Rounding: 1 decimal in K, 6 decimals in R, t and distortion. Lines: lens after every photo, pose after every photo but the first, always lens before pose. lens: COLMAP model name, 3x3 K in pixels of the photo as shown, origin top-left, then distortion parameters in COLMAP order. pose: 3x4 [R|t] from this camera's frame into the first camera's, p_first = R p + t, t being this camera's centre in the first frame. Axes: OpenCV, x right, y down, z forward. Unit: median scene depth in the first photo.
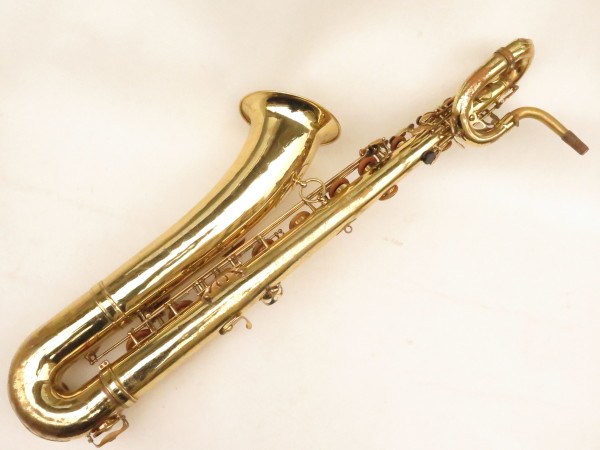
lens RADIAL K [[628.9, 0, 300.0], [0, 628.9, 225.0], [0, 0, 1]] dist [-0.025688, -0.008685]
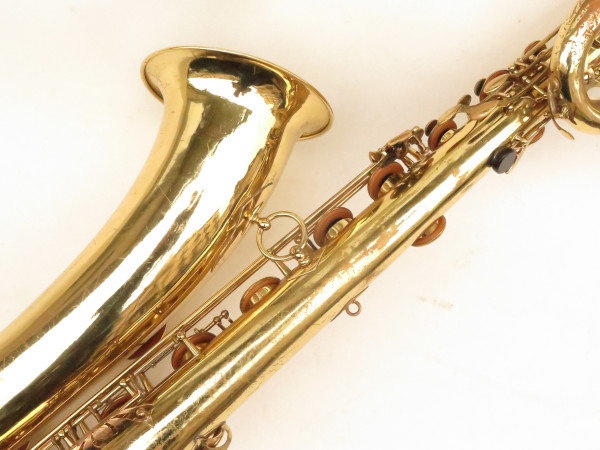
lens RADIAL K [[628.9, 0, 300.0], [0, 628.9, 225.0], [0, 0, 1]] dist [-0.025688, -0.008685]
pose [[0.998391, -0.046265, -0.032776, 0.051599], [0.048258, 0.996854, 0.062875, -0.094651], [0.029764, -0.064355, 0.997483, 0.474420]]
